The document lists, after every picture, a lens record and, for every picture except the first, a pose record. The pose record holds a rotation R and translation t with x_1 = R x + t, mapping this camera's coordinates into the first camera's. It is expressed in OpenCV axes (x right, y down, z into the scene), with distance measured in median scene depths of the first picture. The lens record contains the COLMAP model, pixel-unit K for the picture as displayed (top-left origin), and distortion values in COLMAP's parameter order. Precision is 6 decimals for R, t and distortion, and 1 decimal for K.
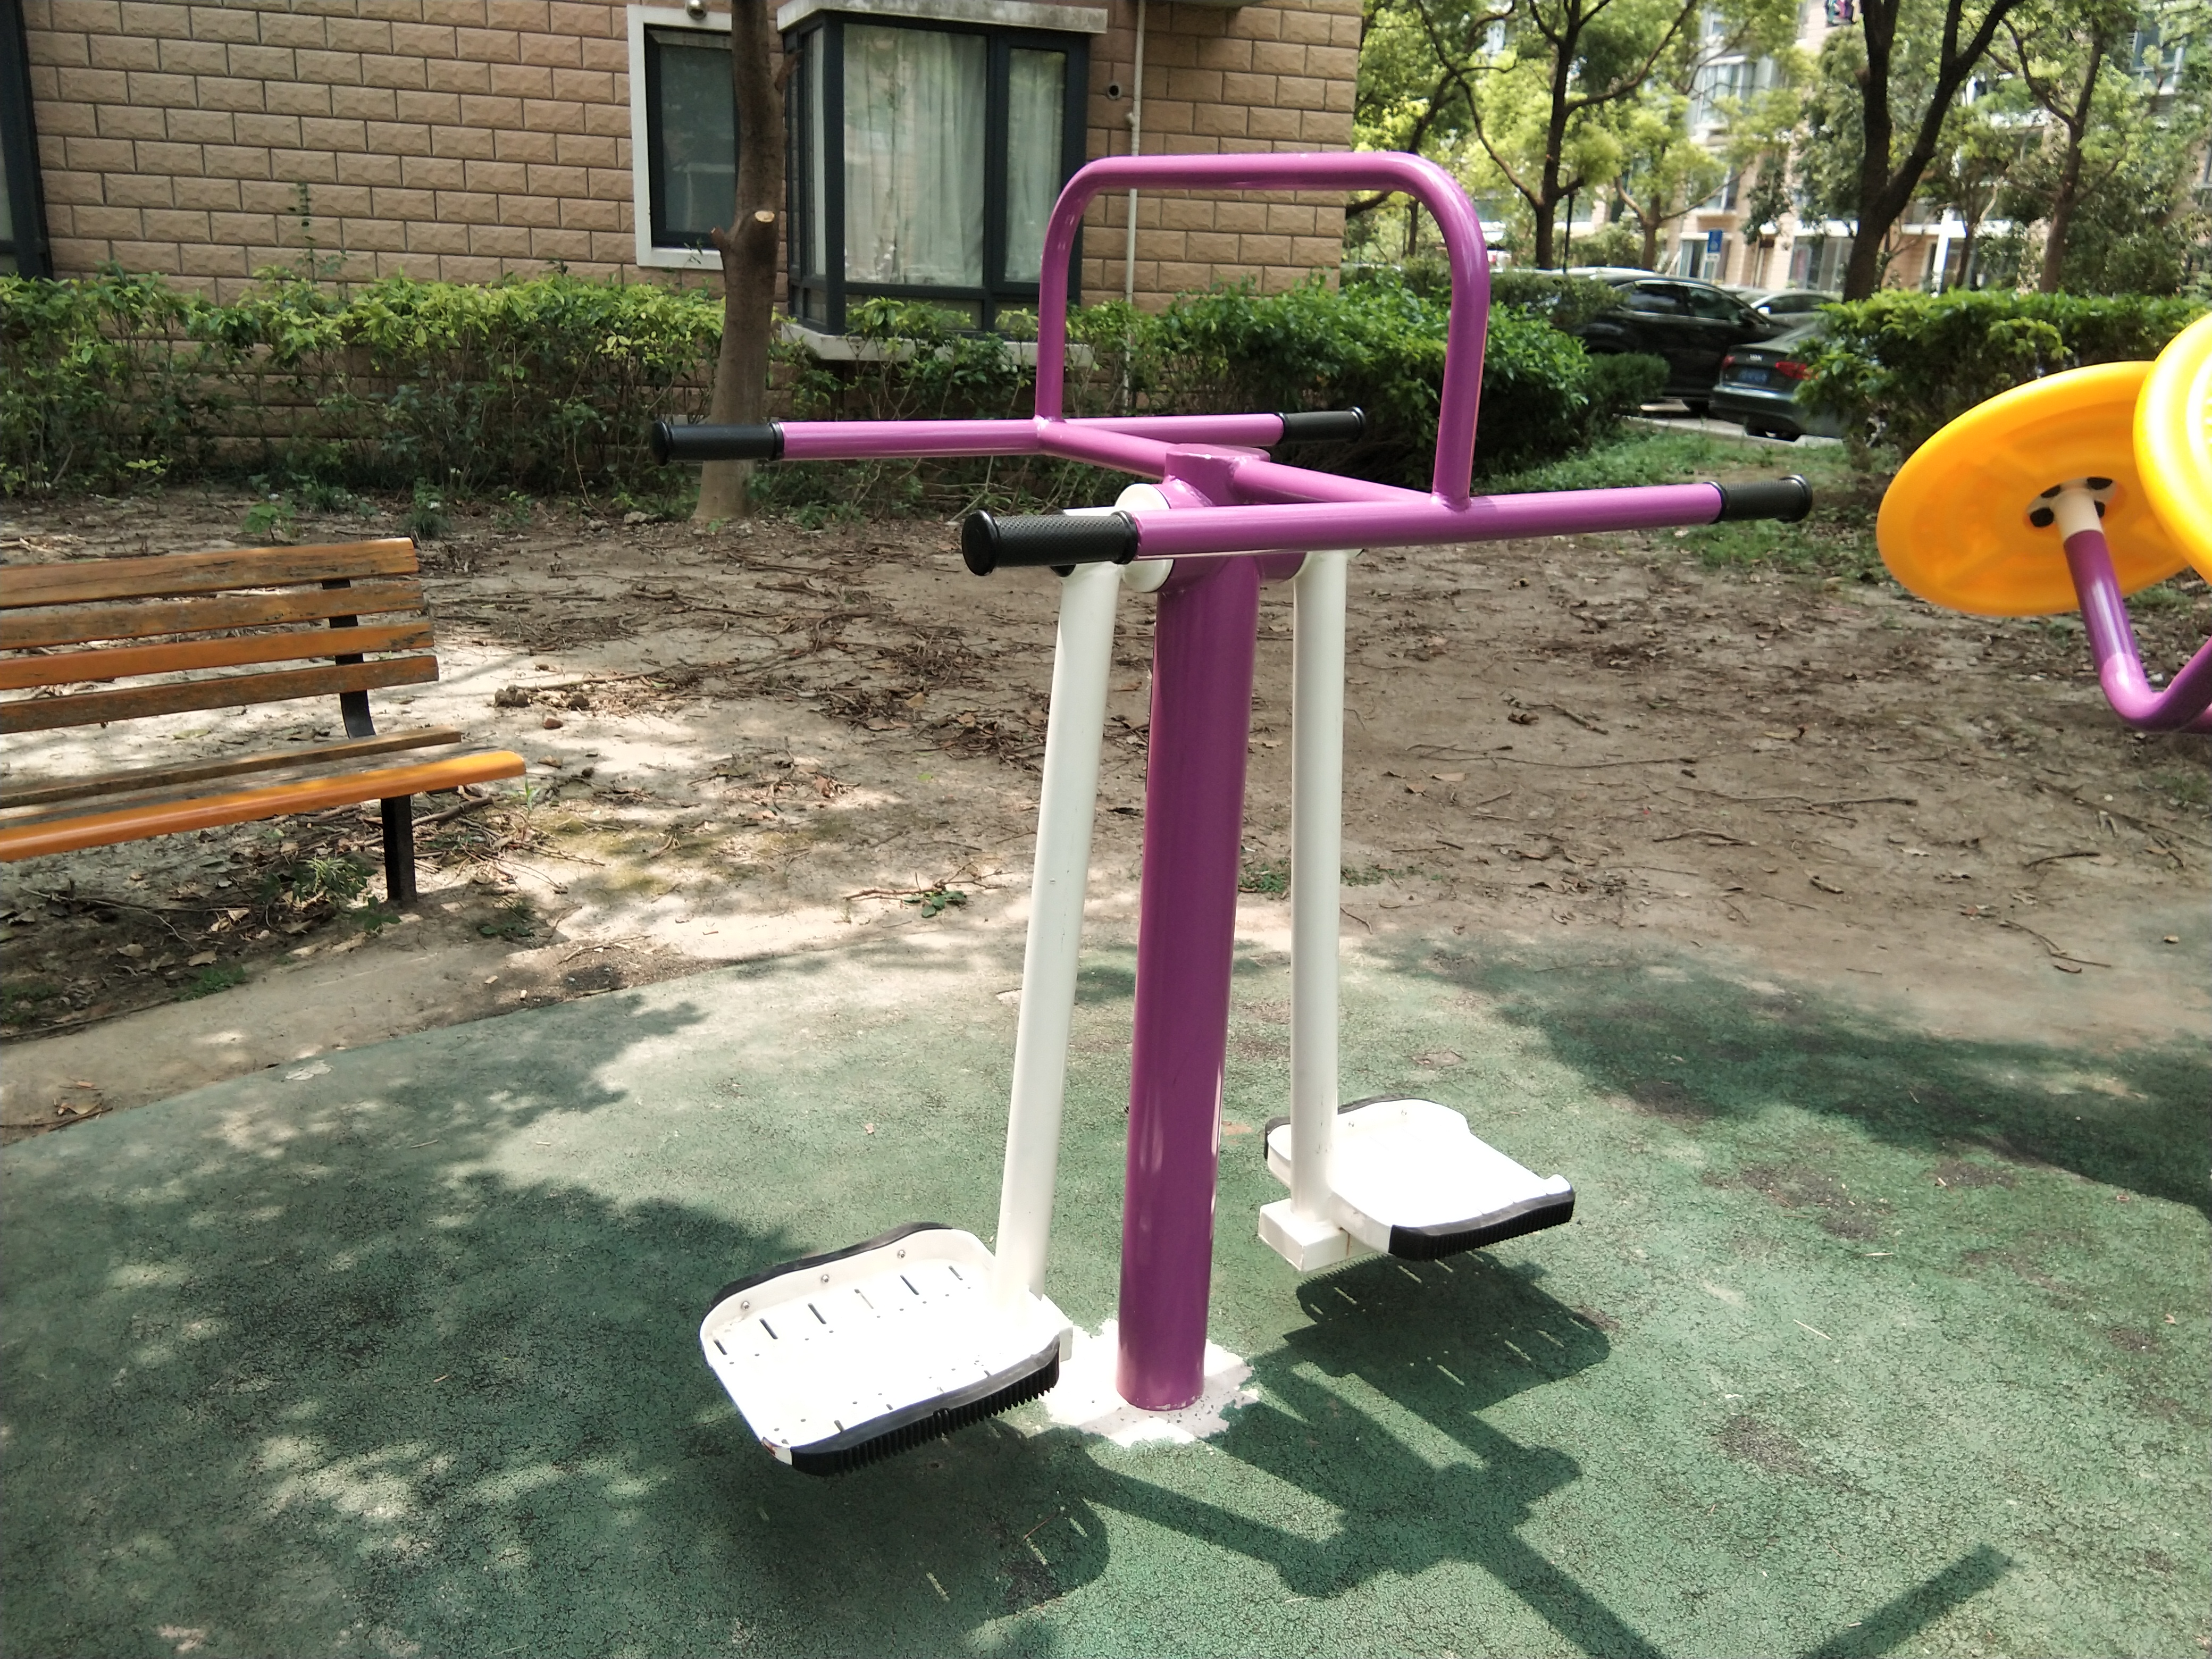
lens RADIAL K [[1686.8, 0, 987.4], [0, 1686.8, 869.4], [0, 0, 1]] dist [0.089780, -0.144133]
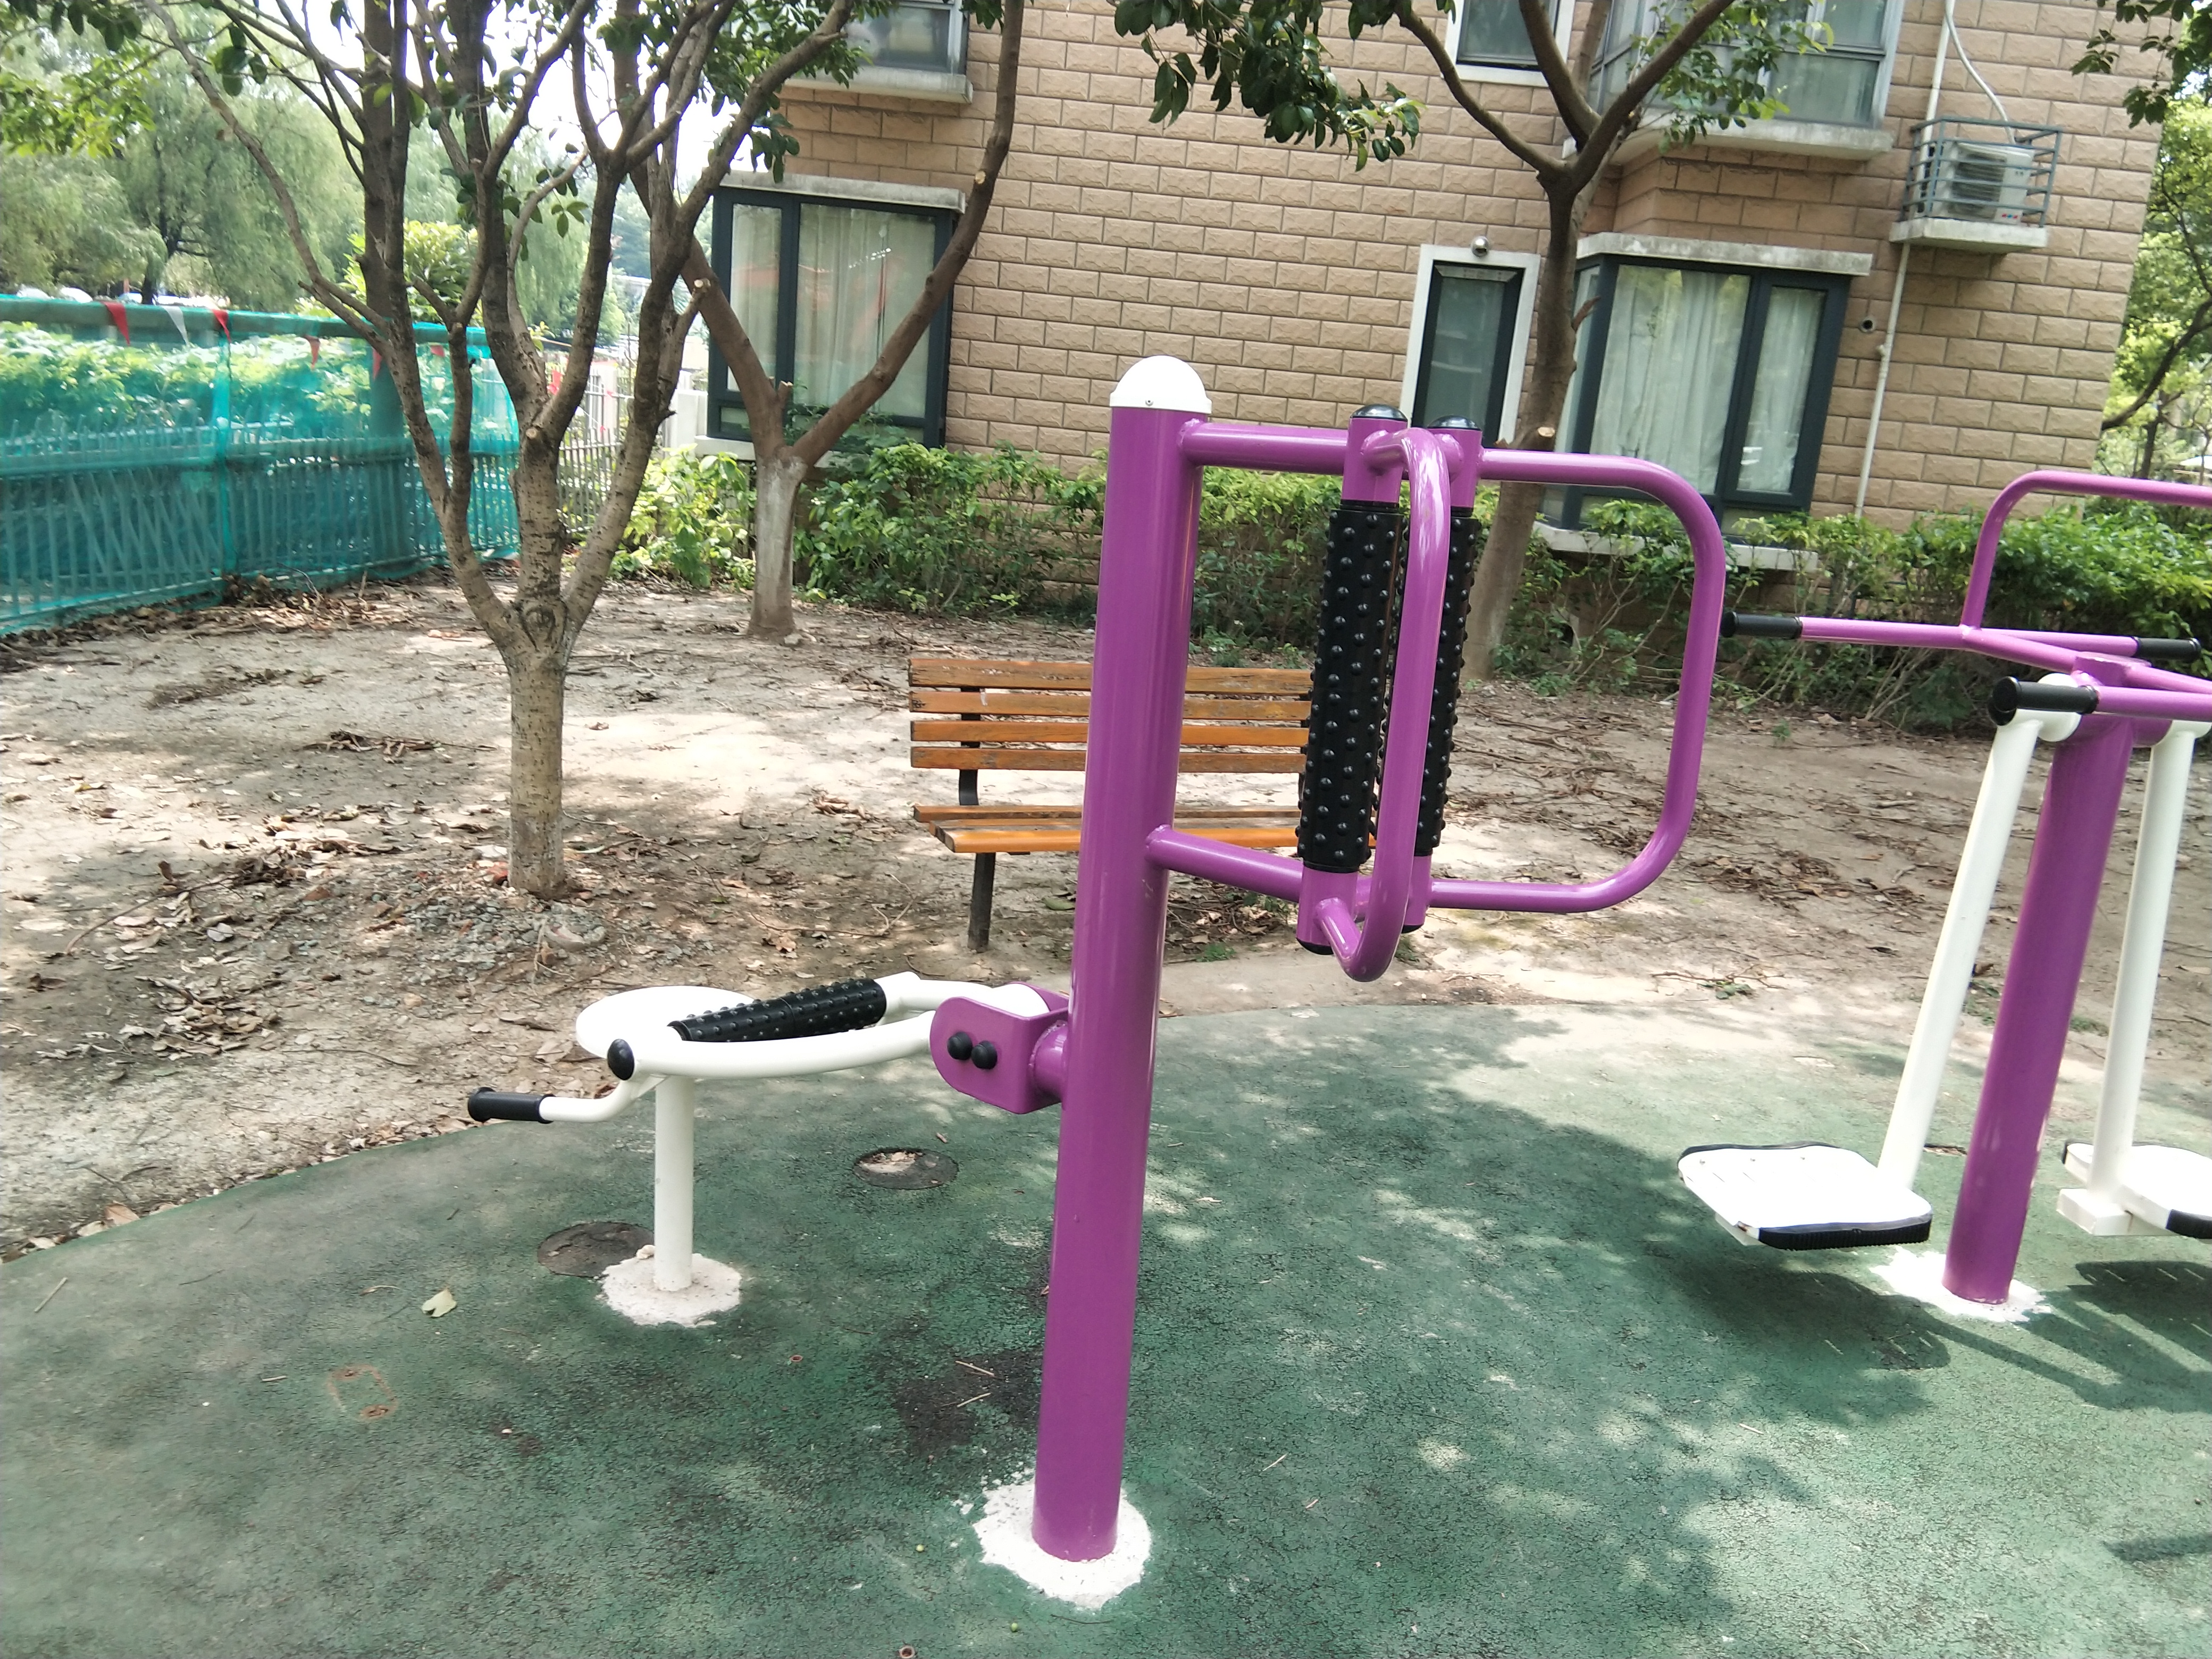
lens RADIAL K [[1651.1, 0, 1068.1], [0, 1651.1, 840.4], [0, 0, 1]] dist [0.085354, -0.124844]
pose [[0.943776, 0.125523, -0.305828, -0.080130], [-0.157841, 0.983949, -0.083245, 0.057216], [0.290470, 0.126837, 0.948441, -0.207369]]
